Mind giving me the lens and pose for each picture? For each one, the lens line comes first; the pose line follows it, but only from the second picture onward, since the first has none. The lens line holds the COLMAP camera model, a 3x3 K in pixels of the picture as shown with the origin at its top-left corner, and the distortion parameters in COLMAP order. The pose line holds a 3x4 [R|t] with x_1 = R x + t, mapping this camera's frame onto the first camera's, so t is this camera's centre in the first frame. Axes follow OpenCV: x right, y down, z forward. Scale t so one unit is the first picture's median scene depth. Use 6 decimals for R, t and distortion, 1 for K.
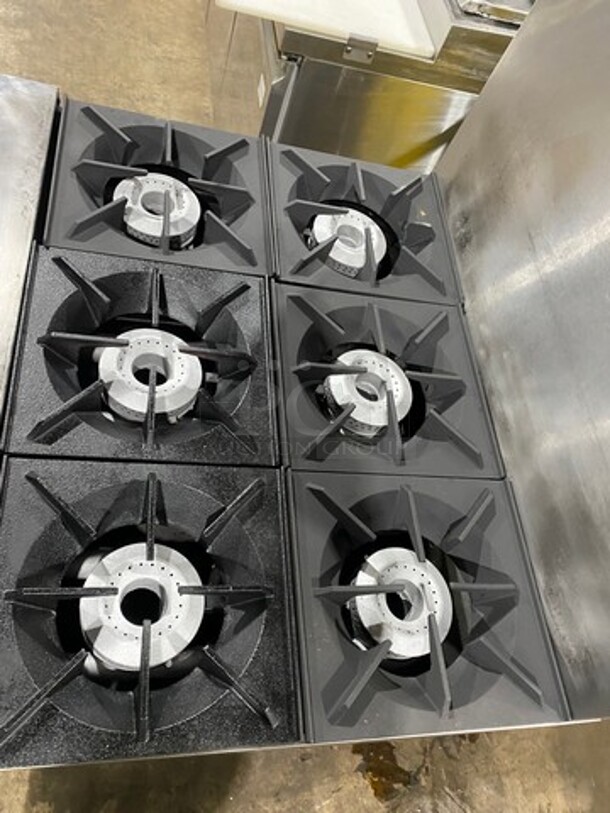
lens RADIAL K [[622.9, 0, 305.0], [0, 622.9, 406.5], [0, 0, 1]] dist [0.003830, -0.003060]
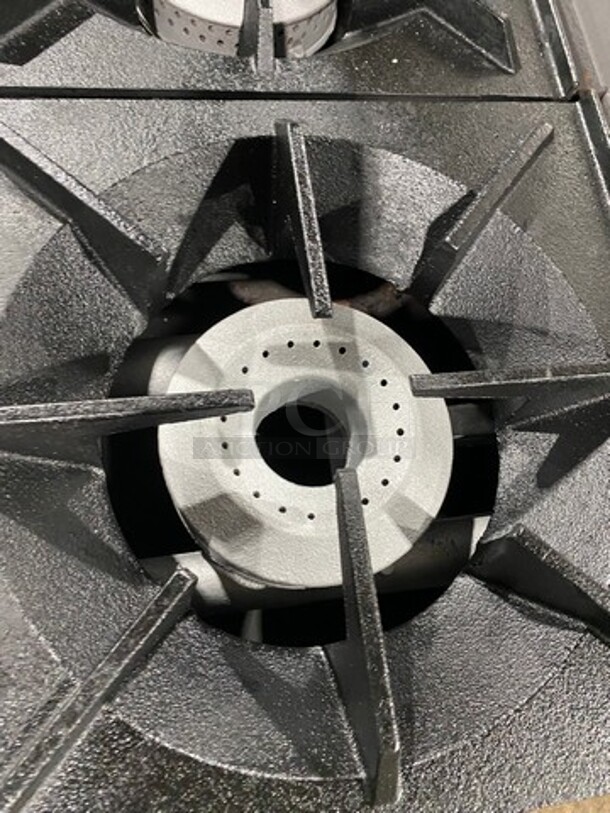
lens RADIAL K [[622.9, 0, 305.0], [0, 622.9, 406.5], [0, 0, 1]] dist [0.003830, -0.003060]
pose [[0.990249, -0.085639, -0.109877, -0.223492], [0.107626, 0.971087, 0.213088, 0.218432], [0.088451, -0.222836, 0.970835, 0.630360]]
